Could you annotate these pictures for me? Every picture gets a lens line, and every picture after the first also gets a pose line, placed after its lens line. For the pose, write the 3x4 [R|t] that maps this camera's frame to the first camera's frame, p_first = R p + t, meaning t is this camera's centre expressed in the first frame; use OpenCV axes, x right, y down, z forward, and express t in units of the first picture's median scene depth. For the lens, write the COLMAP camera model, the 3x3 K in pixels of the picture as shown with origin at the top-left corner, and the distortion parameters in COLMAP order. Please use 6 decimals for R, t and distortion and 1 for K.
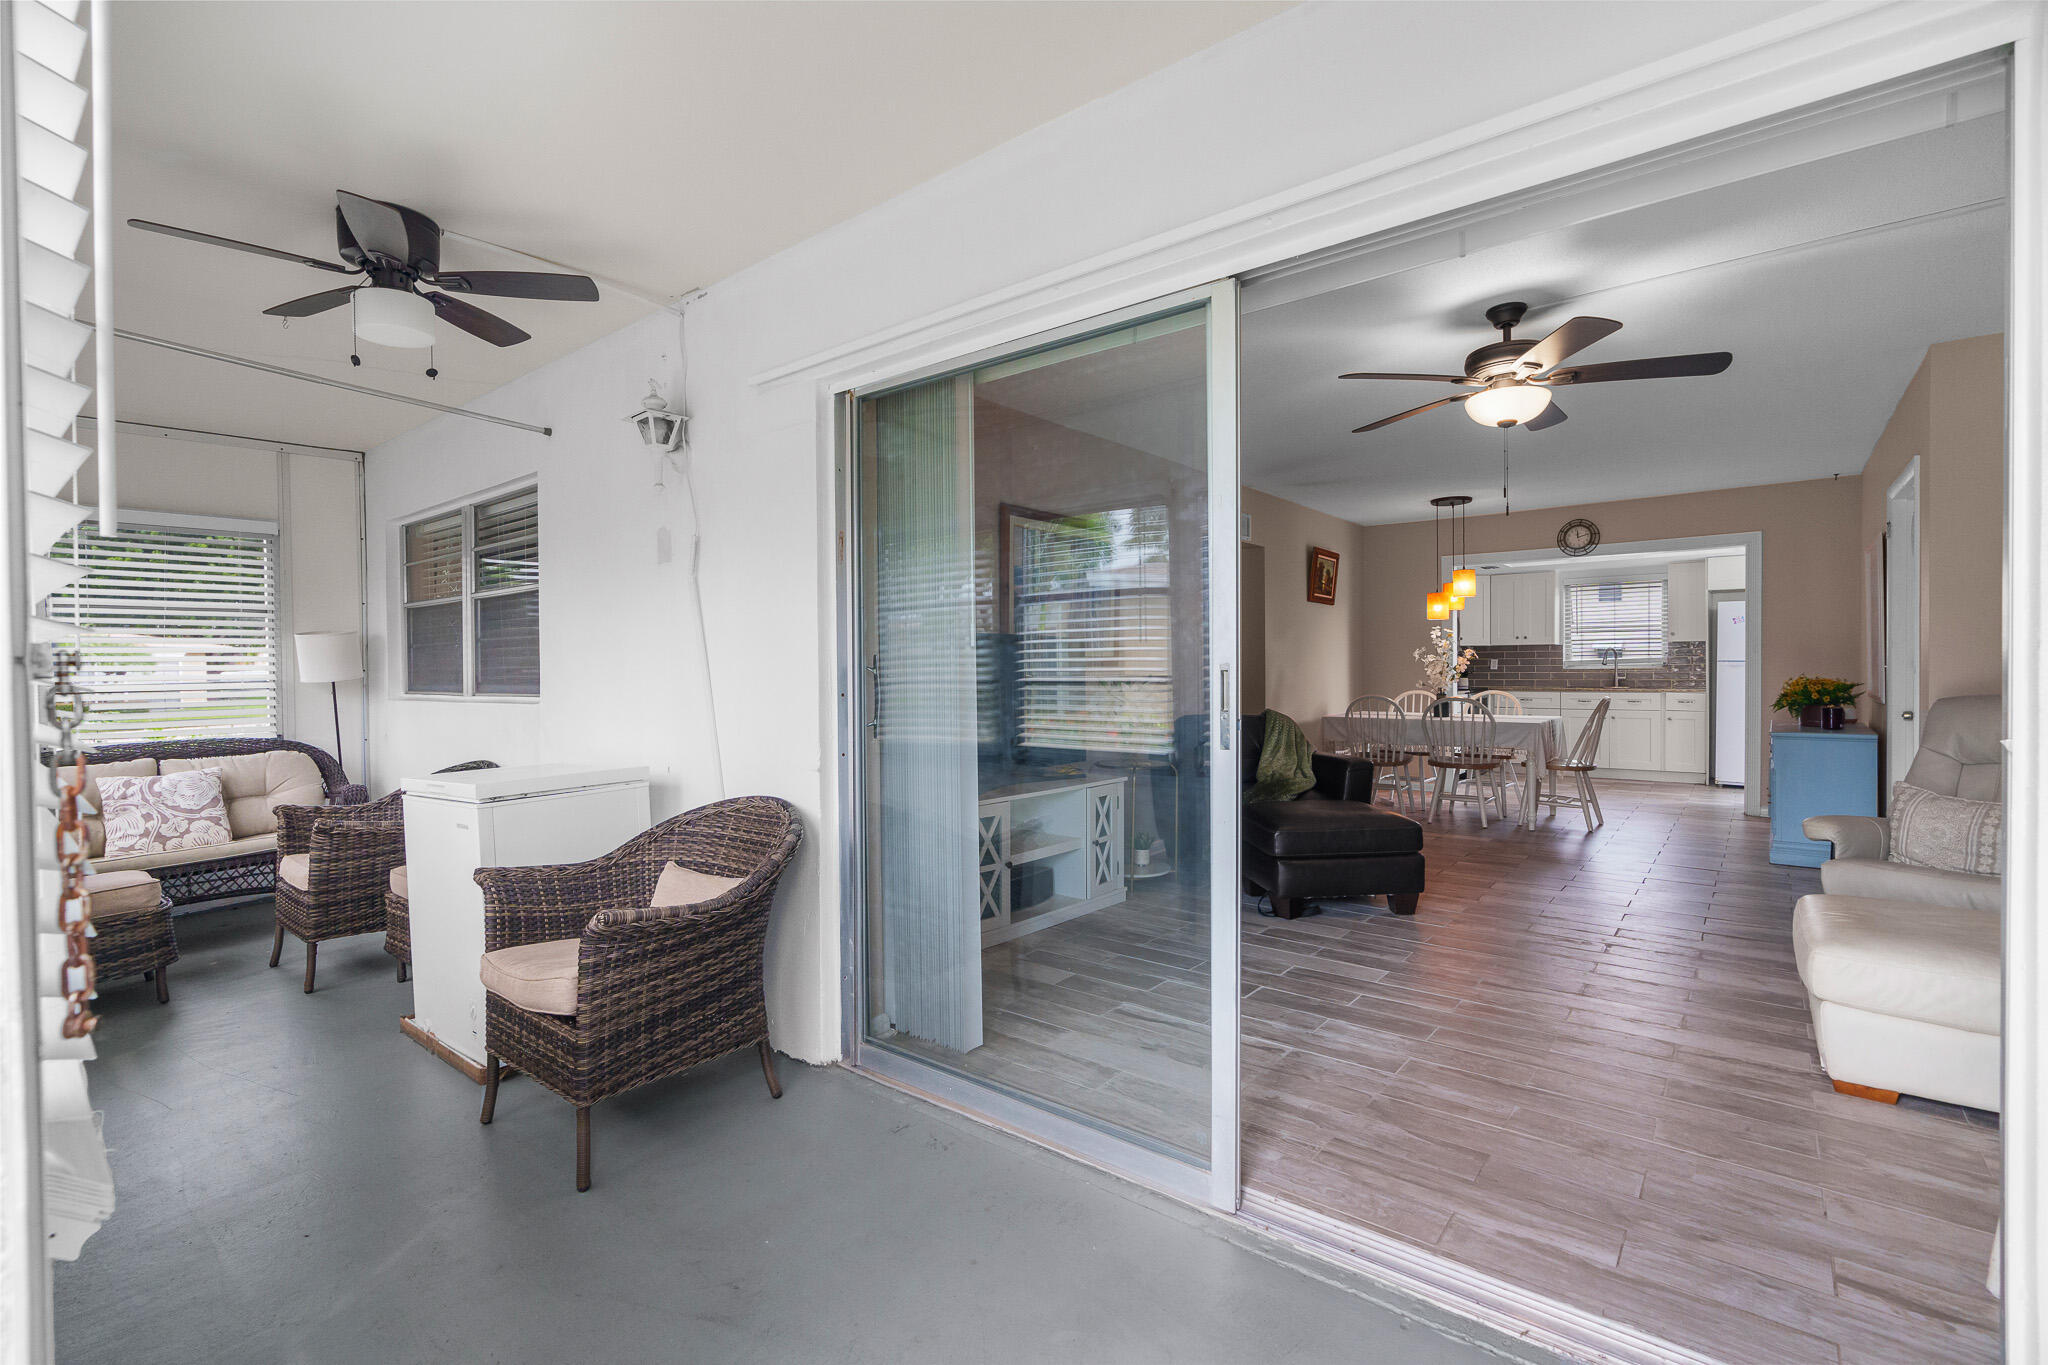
lens RADIAL K [[921.9, 0, 1017.1], [0, 921.9, 682.6], [0, 0, 1]] dist [-0.008493, 0.004327]
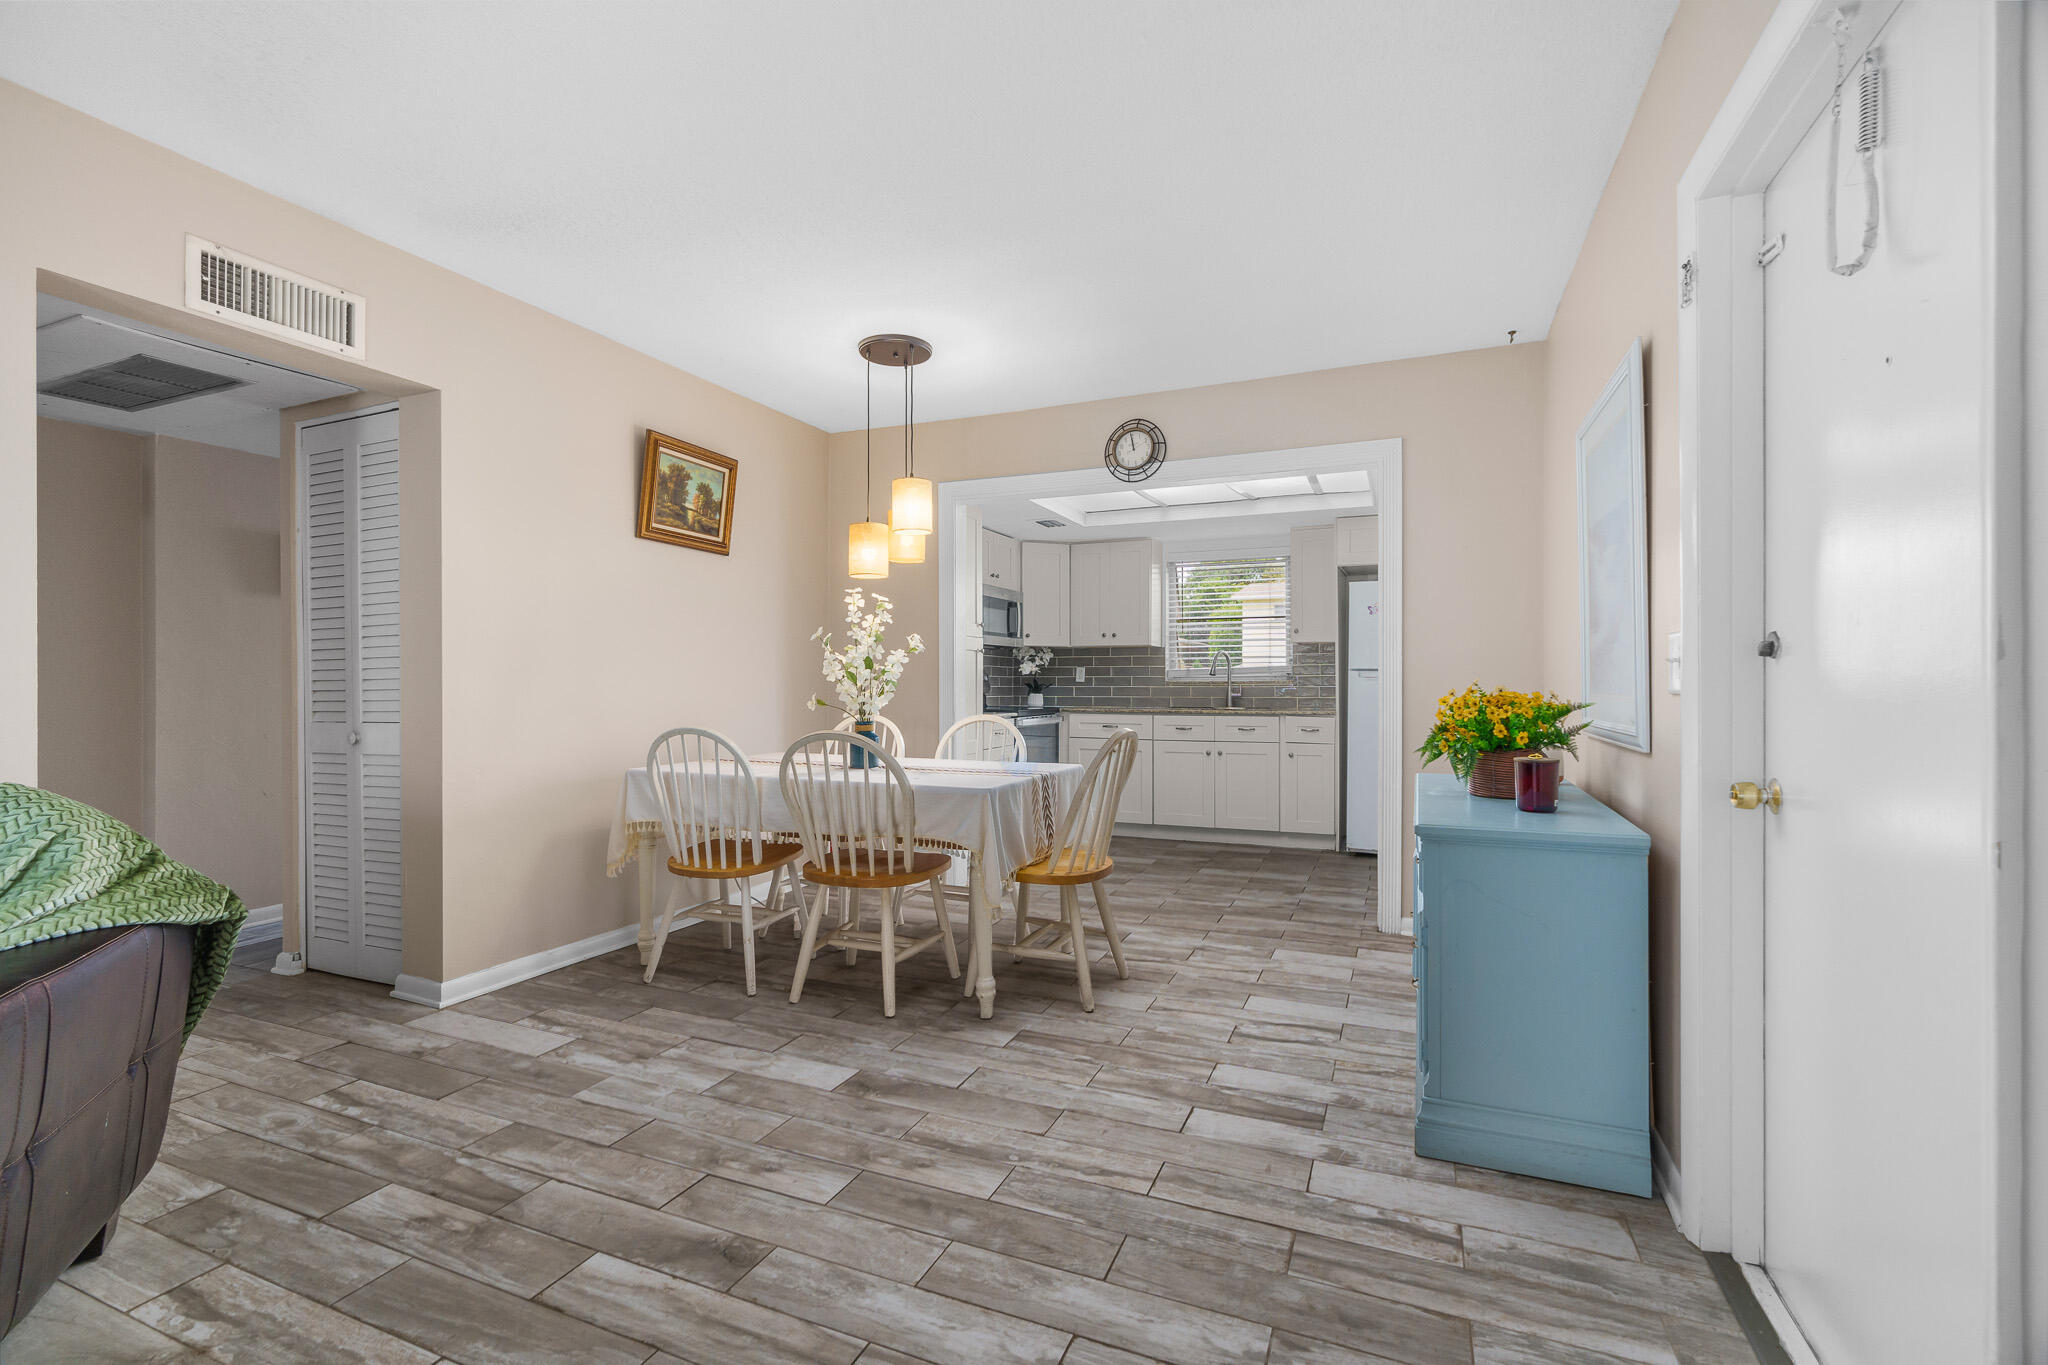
lens RADIAL K [[921.9, 0, 1023.3], [0, 921.9, 681.0], [0, 0, 1]] dist [-0.008493, 0.004327]
pose [[0.959886, 0.008652, 0.280259, 0.443499], [-0.002620, 0.999757, -0.021892, 0.000457], [-0.280380, 0.020280, 0.959675, 0.540709]]
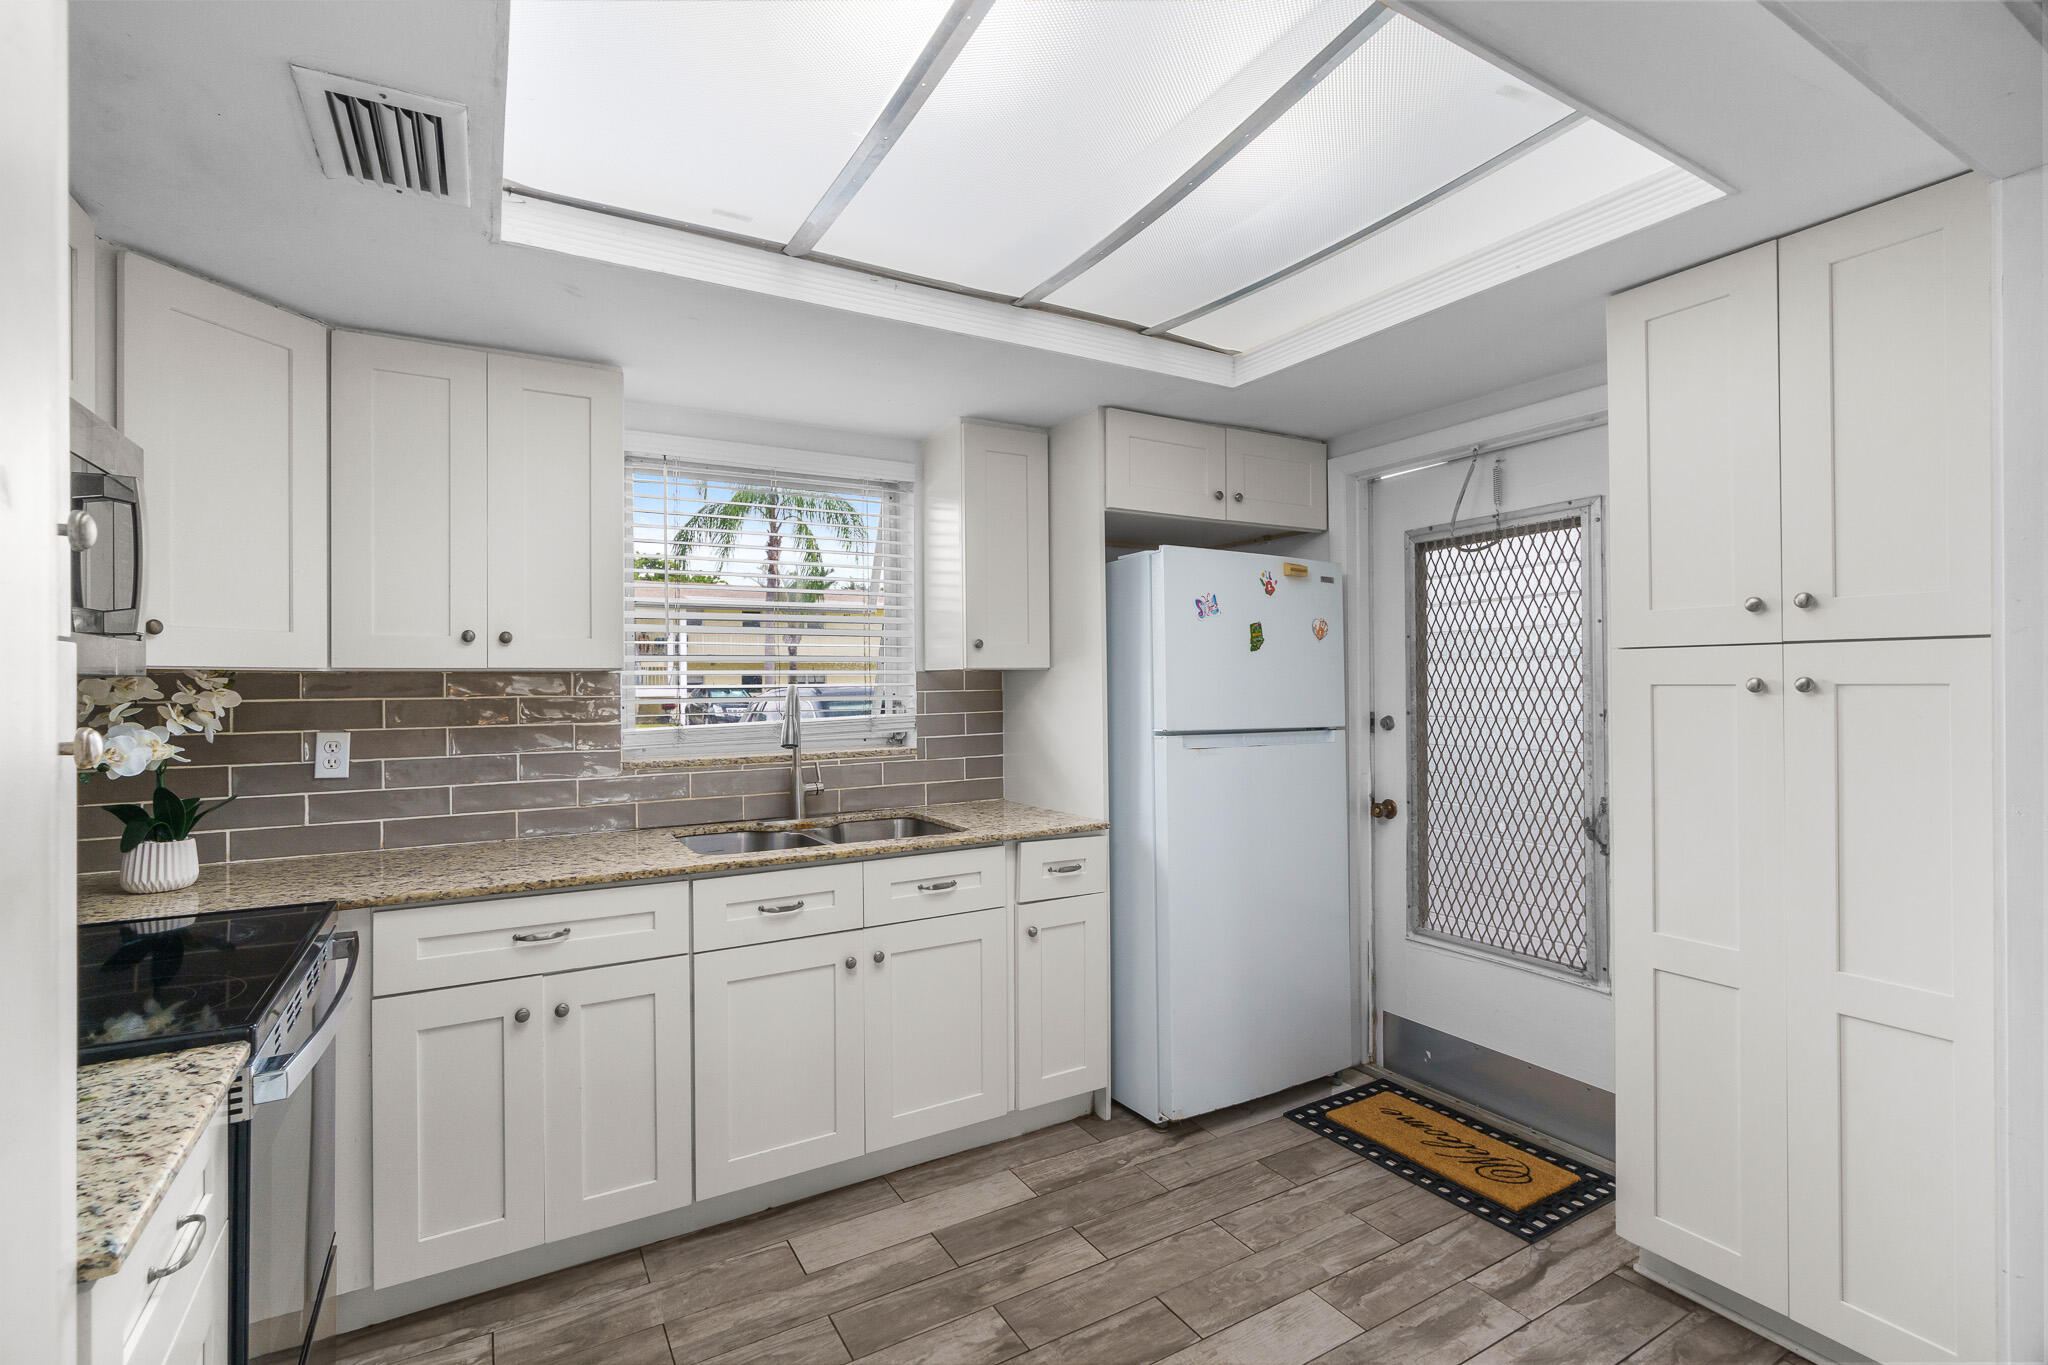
lens RADIAL K [[921.9, 0, 1016.9], [0, 921.9, 683.5], [0, 0, 1]] dist [-0.008493, 0.004327]
pose [[0.361753, 0.006971, 0.932248, 0.582678], [0.023184, 0.999596, -0.016471, -0.046811], [-0.931985, 0.027572, 0.361446, 1.202534]]
